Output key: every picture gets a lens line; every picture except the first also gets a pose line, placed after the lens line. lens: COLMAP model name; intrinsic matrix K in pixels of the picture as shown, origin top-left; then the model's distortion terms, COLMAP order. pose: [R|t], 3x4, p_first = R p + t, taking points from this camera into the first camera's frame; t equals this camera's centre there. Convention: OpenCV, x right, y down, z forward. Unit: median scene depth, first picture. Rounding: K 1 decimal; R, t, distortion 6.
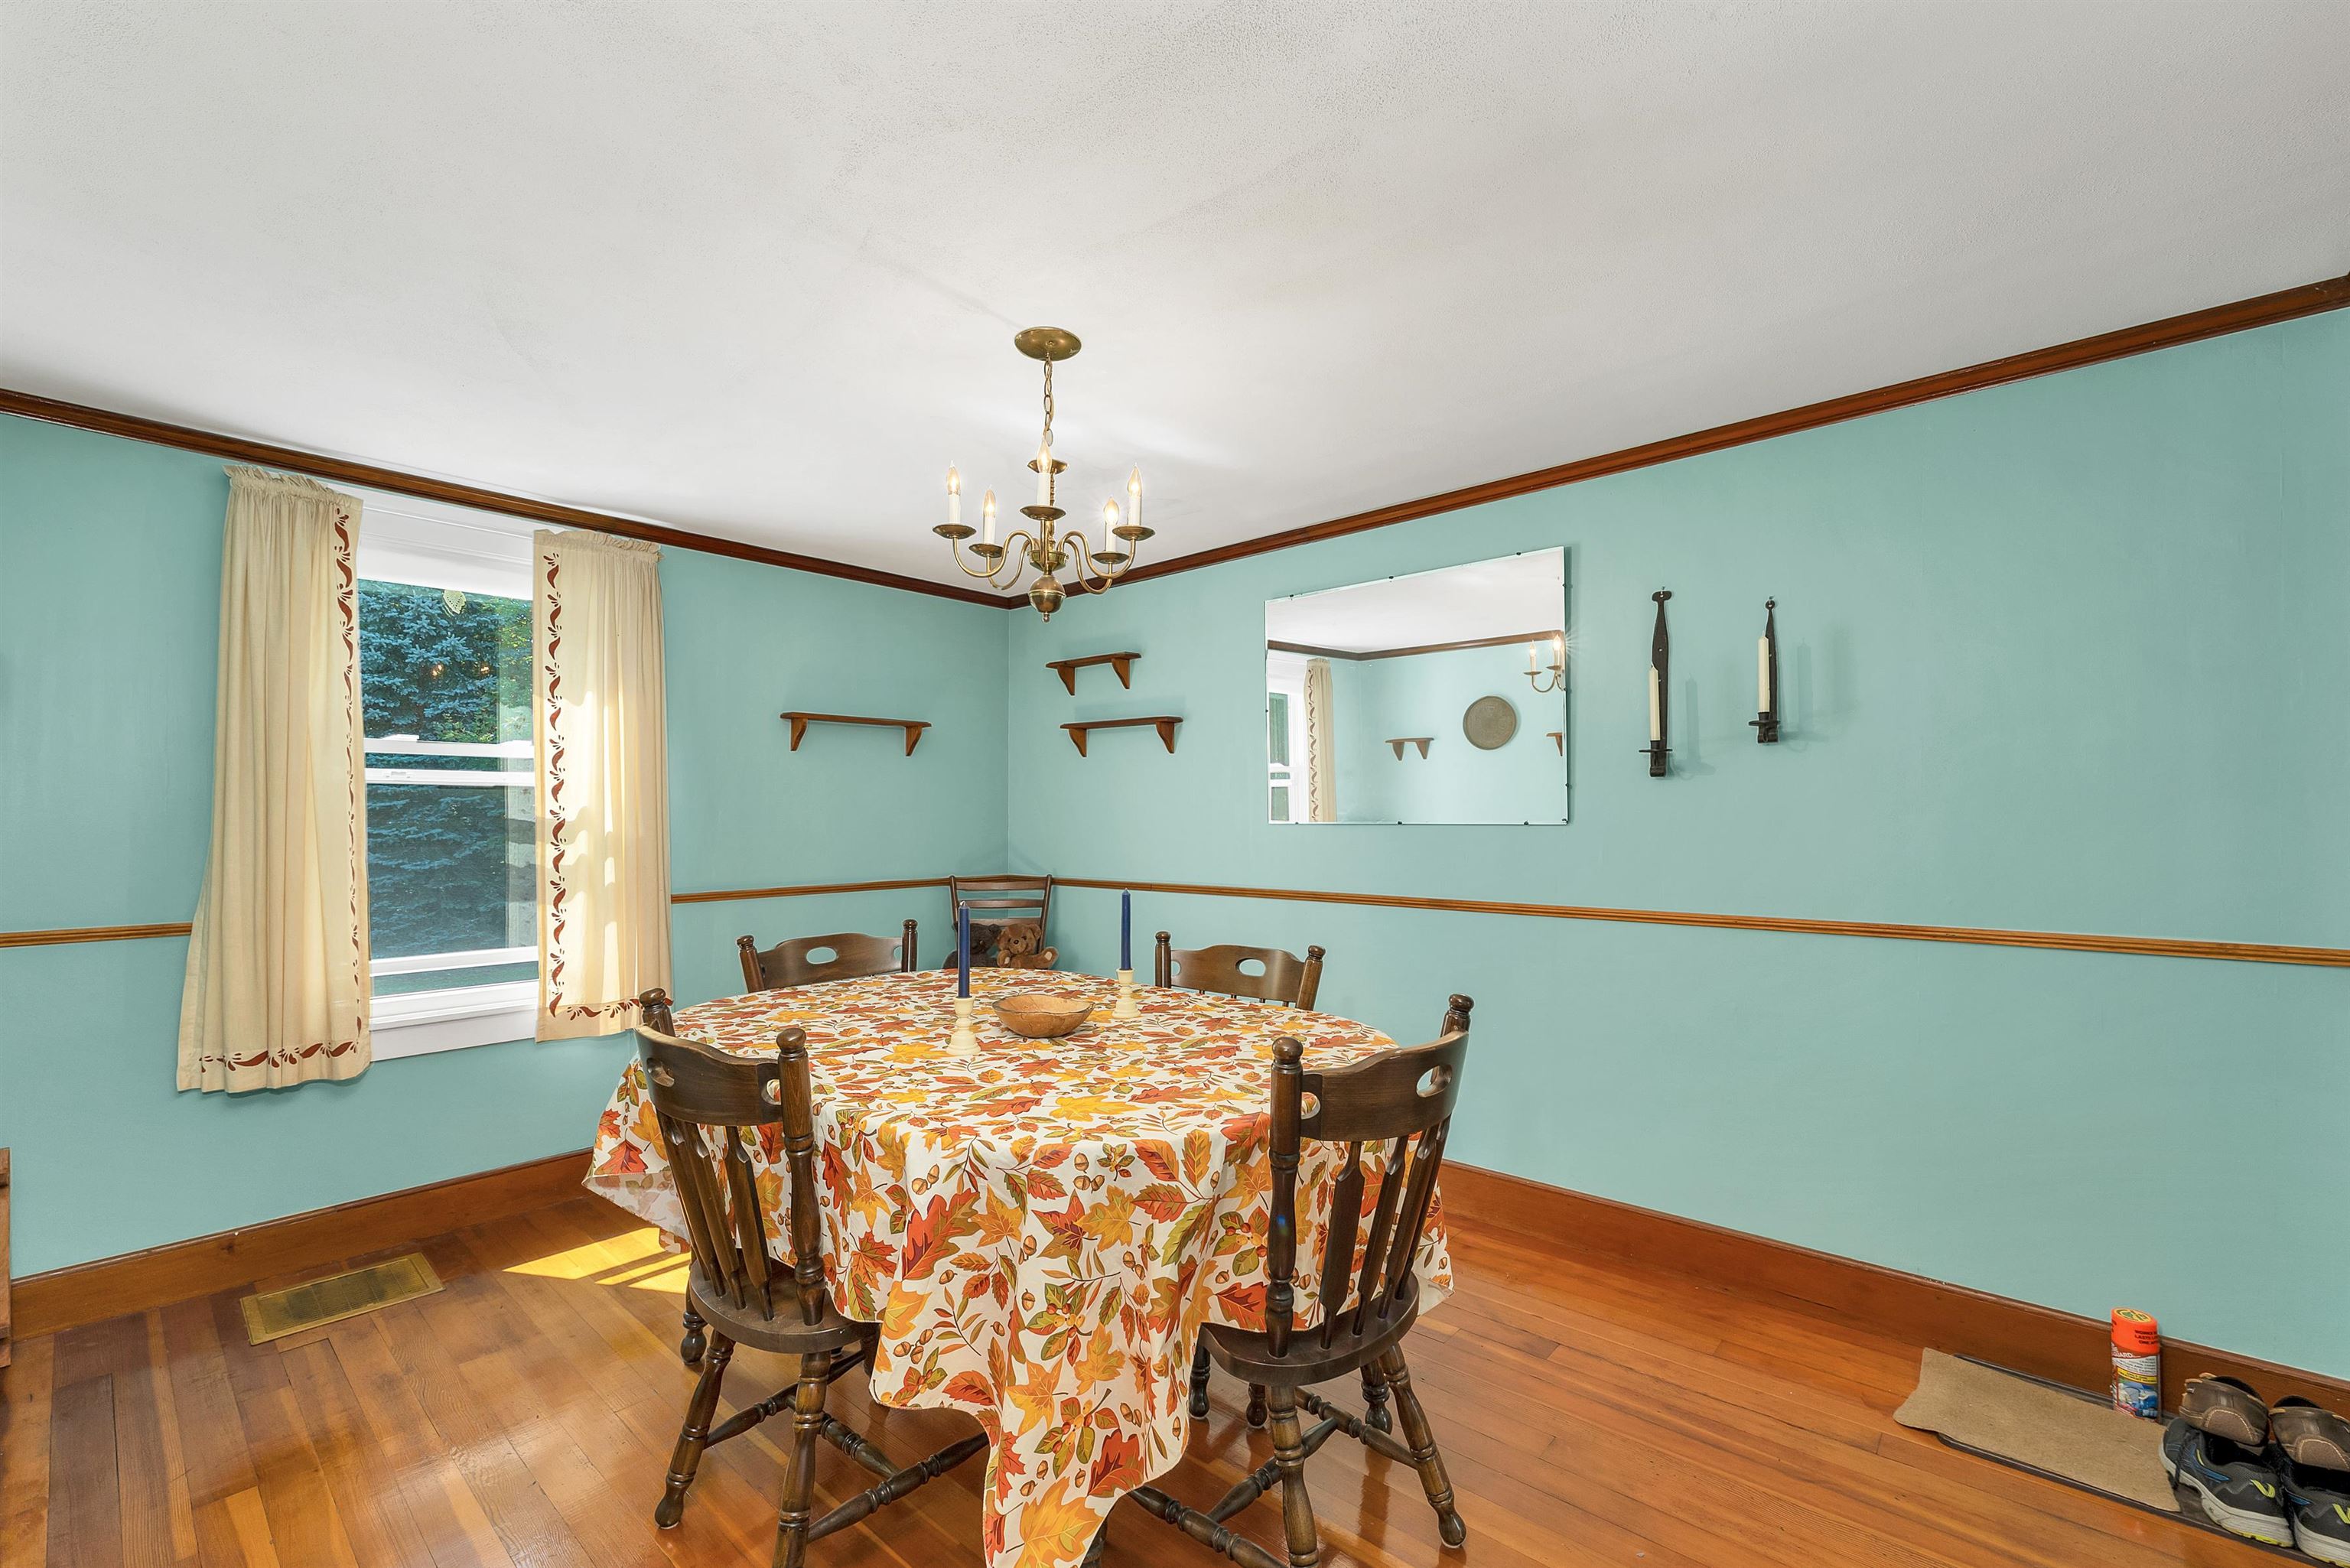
lens RADIAL K [[976.3, 0, 1175.8], [0, 976.3, 814.3], [0, 0, 1]] dist [0.001581, 0.000096]
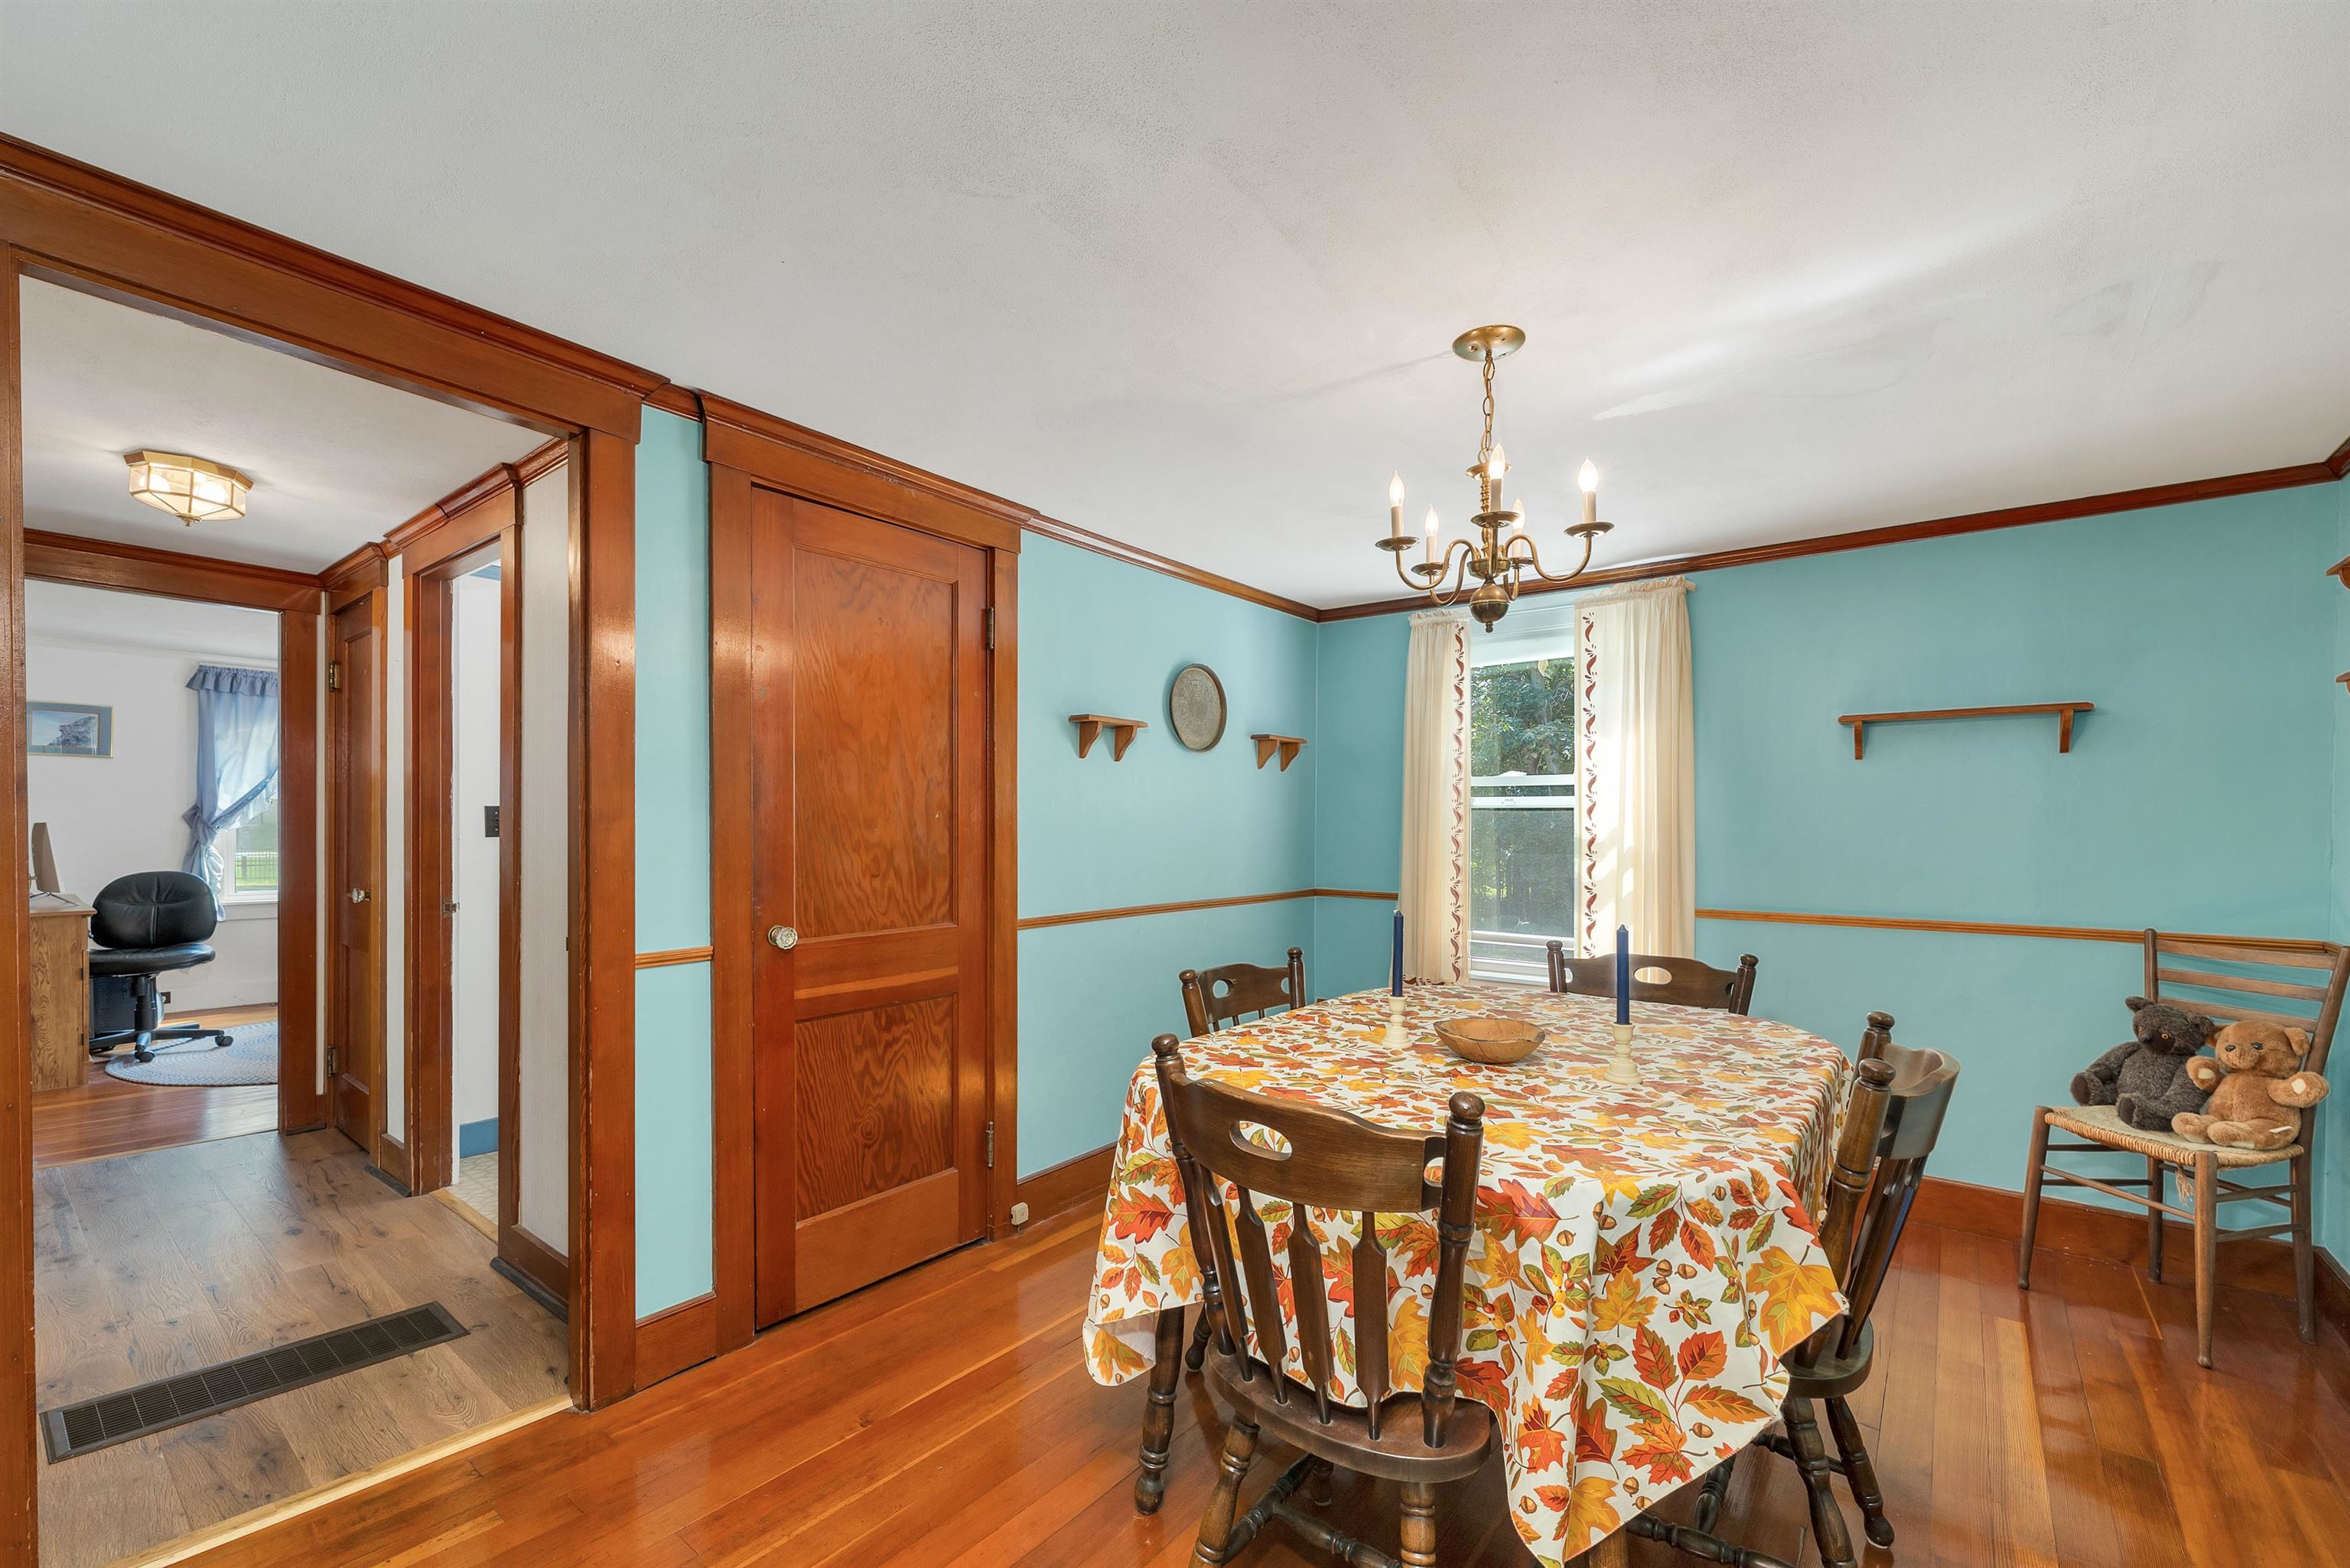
lens RADIAL K [[994.4, 0, 1177.1], [0, 994.4, 825.2], [0, 0, 1]] dist [0.000902, -0.000196]
pose [[0.062034, 0.000984, -0.998074, 0.570215], [-0.010029, 0.999950, 0.000362, -0.002056], [0.998024, 0.009987, 0.062041, 0.436553]]
